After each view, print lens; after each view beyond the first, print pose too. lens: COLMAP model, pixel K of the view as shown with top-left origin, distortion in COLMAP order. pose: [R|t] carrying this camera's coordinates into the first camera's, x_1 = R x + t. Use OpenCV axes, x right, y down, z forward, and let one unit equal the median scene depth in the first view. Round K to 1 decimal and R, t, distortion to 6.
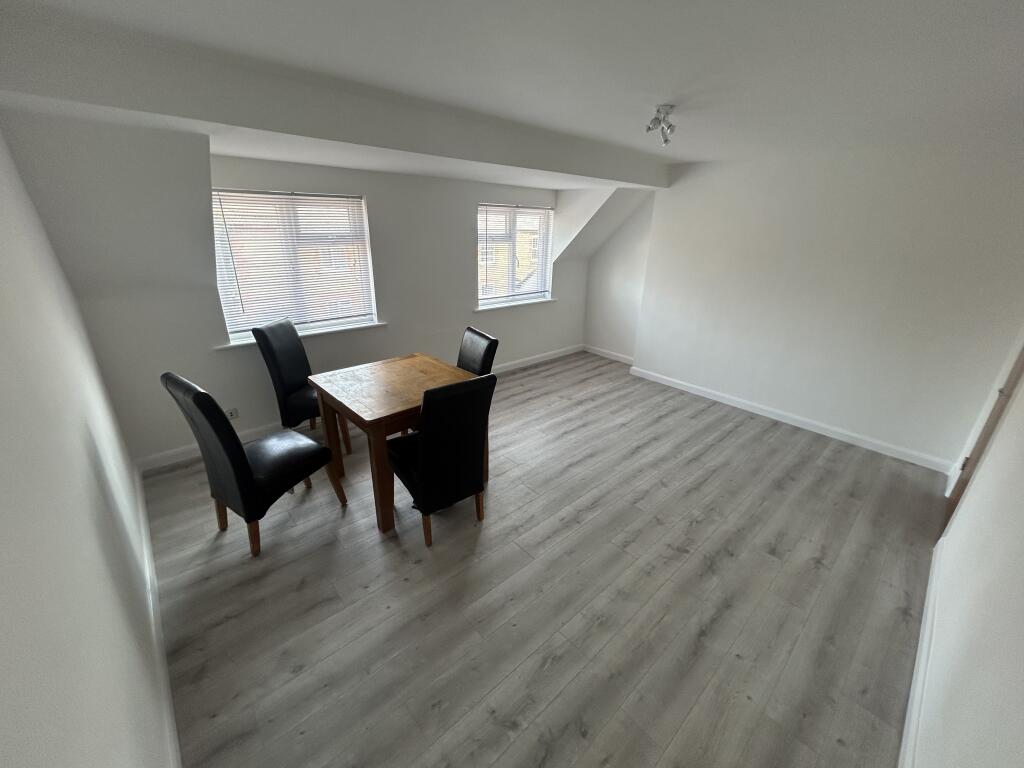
lens RADIAL K [[413.2, 0, 512.0], [0, 413.2, 384.0], [0, 0, 1]] dist [-0.010440, 0.004427]
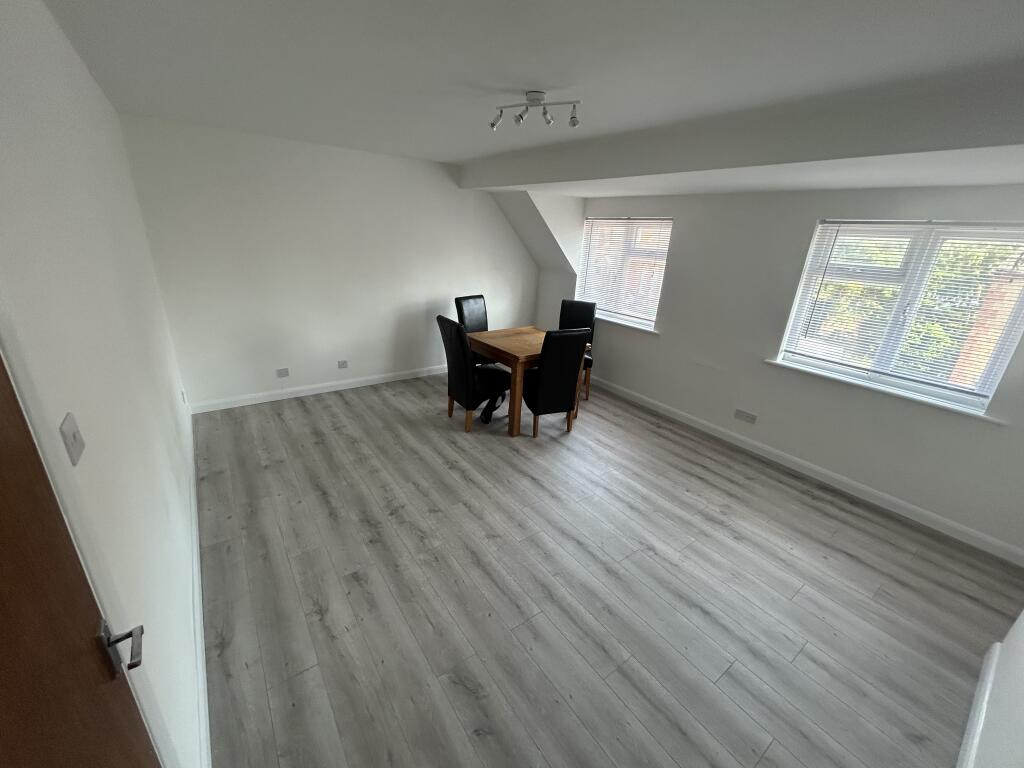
lens RADIAL K [[413.3, 0, 512.4], [0, 413.3, 383.7], [0, 0, 1]] dist [-0.011423, 0.008248]
pose [[-0.104470, 0.318362, -0.942195, 0.936710], [-0.413203, 0.847845, 0.332298, -0.276679], [0.904627, 0.424033, 0.042974, 0.780671]]
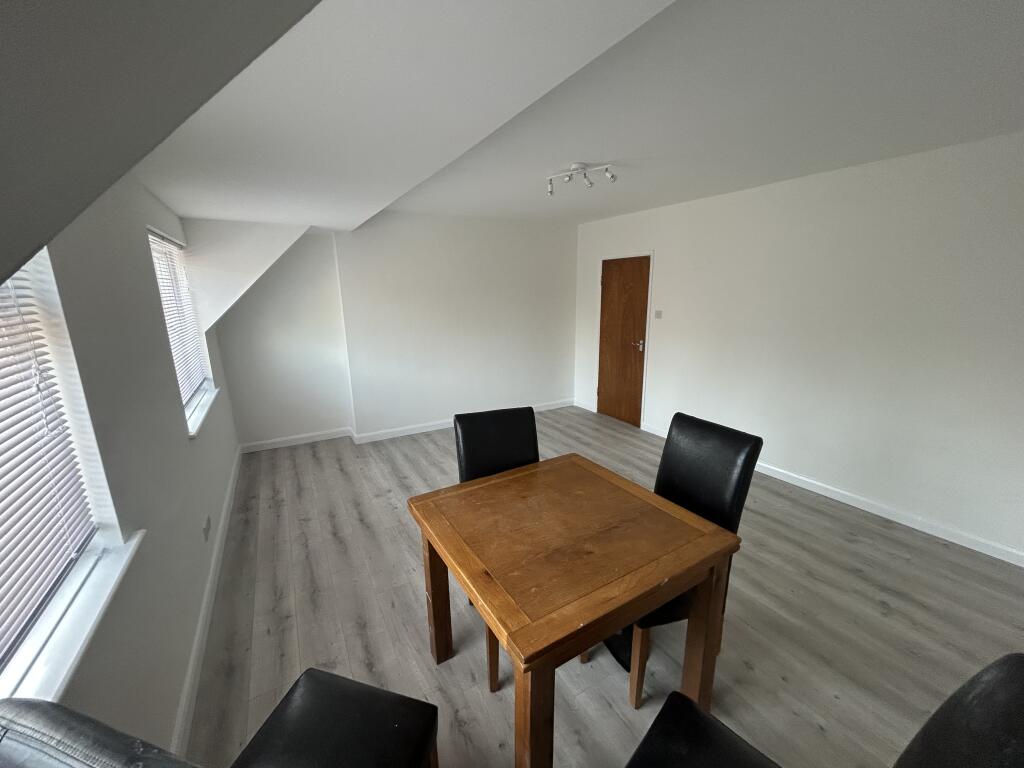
lens RADIAL K [[413.3, 0, 512.4], [0, 413.3, 383.7], [0, 0, 1]] dist [-0.011423, 0.008248]
pose [[0.218434, -0.251206, 0.942965, -0.626850], [0.373662, 0.914185, 0.156981, -0.234983], [-0.901478, 0.318060, 0.293555, 0.674669]]
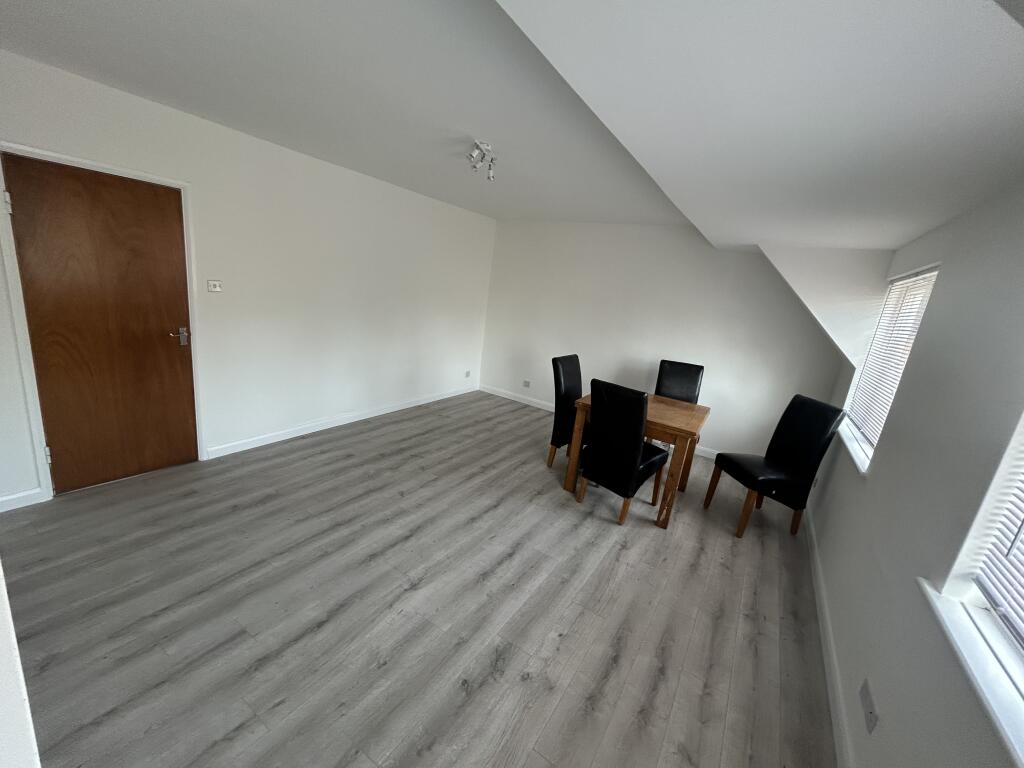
lens RADIAL K [[413.2, 0, 512.0], [0, 413.2, 384.0], [0, 0, 1]] dist [-0.010440, 0.004427]
pose [[-0.955573, -0.077707, -0.284329, 0.373232], [-0.229315, 0.802048, 0.551483, -0.519963], [0.185191, 0.592183, -0.784234, 1.499745]]
